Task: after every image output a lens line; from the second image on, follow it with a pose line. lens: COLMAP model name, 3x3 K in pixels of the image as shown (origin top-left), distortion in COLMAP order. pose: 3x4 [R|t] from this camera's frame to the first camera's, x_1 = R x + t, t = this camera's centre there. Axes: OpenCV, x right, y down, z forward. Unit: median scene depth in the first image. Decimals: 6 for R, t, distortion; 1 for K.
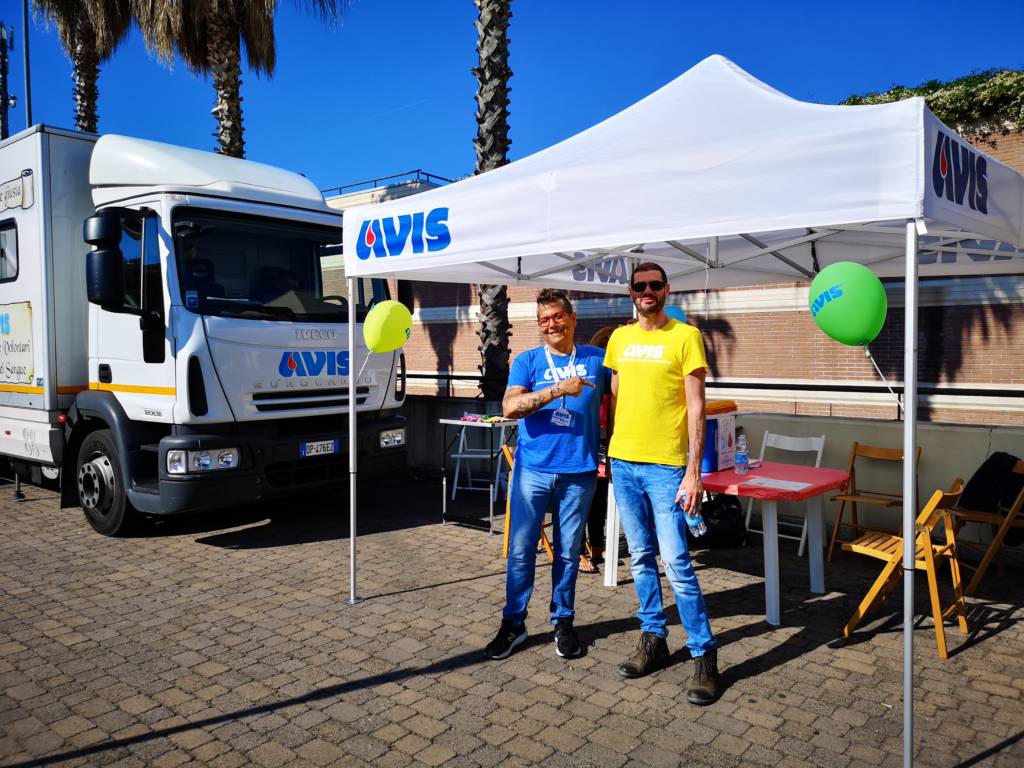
lens RADIAL K [[790.1, 0, 532.6], [0, 790.1, 383.7], [0, 0, 1]] dist [0.072765, -0.078810]
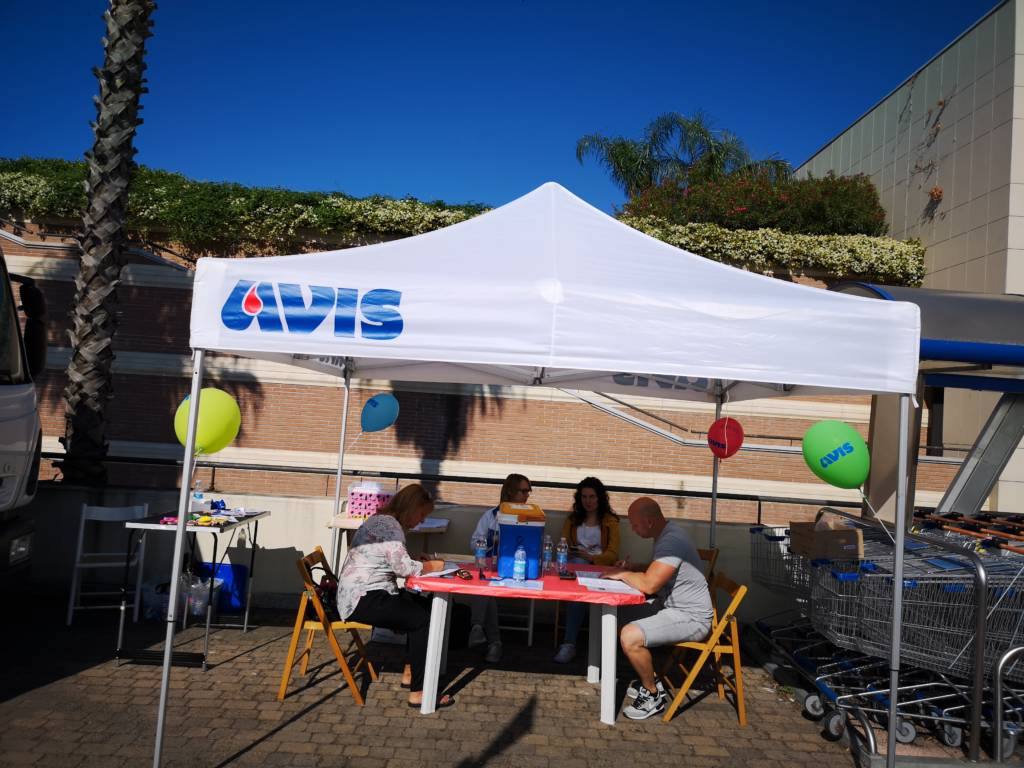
lens RADIAL K [[778.9, 0, 512.0], [0, 778.9, 384.0], [0, 0, 1]] dist [0.063417, -0.069018]
pose [[0.748552, 0.085043, 0.657599, -0.305960], [-0.037511, 0.995584, -0.086053, -0.031378], [-0.662014, 0.039748, 0.748437, 0.167557]]
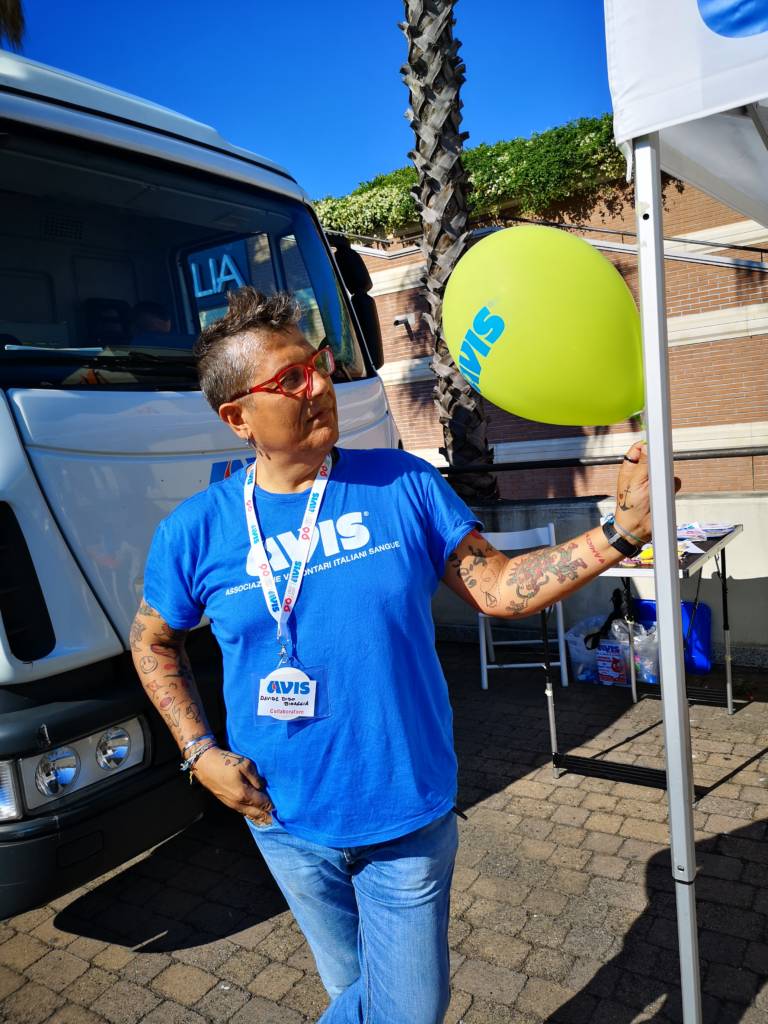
lens RADIAL K [[778.9, 0, 392.5], [0, 778.9, 509.8], [0, 0, 1]] dist [0.063417, -0.069018]
pose [[0.987898, -0.115375, 0.103665, -0.216750], [0.108141, 0.991459, 0.072901, -0.029271], [-0.111190, -0.060808, 0.991937, 0.476132]]
